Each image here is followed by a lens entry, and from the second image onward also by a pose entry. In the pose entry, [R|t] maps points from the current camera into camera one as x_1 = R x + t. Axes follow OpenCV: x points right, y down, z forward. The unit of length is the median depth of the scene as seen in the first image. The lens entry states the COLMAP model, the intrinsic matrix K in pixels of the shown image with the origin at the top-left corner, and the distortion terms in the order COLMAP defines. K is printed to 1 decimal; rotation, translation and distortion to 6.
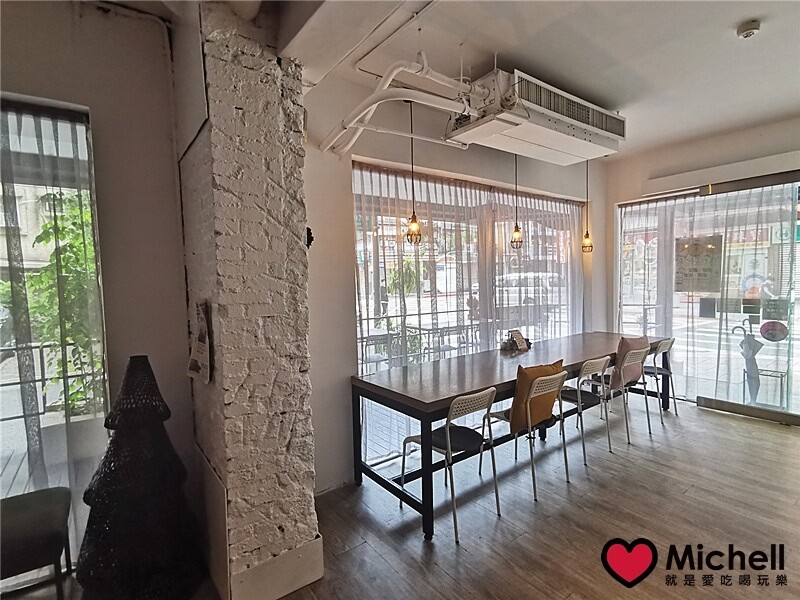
lens RADIAL K [[401.4, 0, 400.0], [0, 401.4, 300.0], [0, 0, 1]] dist [0.001988, 0.000305]
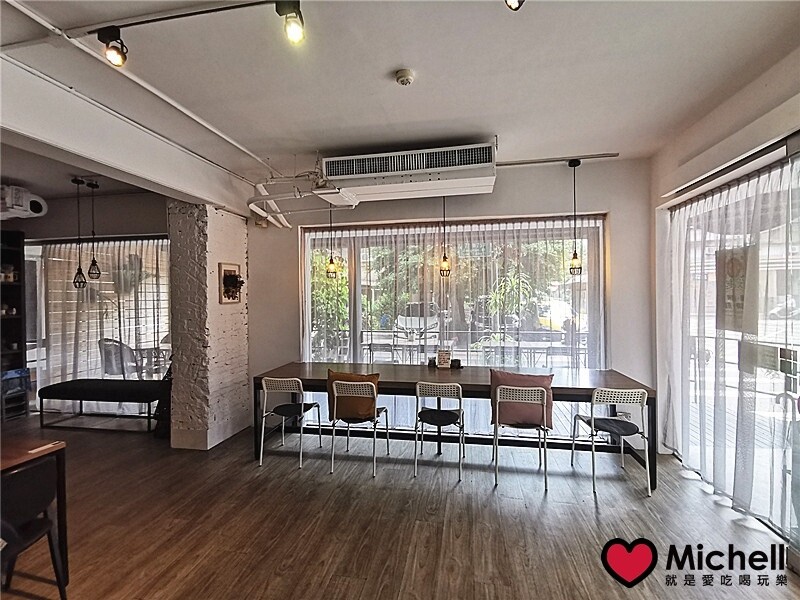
lens RADIAL K [[369.7, 0, 400.0], [0, 369.7, 300.0], [0, 0, 1]] dist [-0.000854, 0.000009]
pose [[0.680938, 0.028574, -0.731783, 0.958737], [-0.043092, 0.999071, -0.001087, -0.057017], [0.731072, 0.032274, 0.681536, 0.217917]]
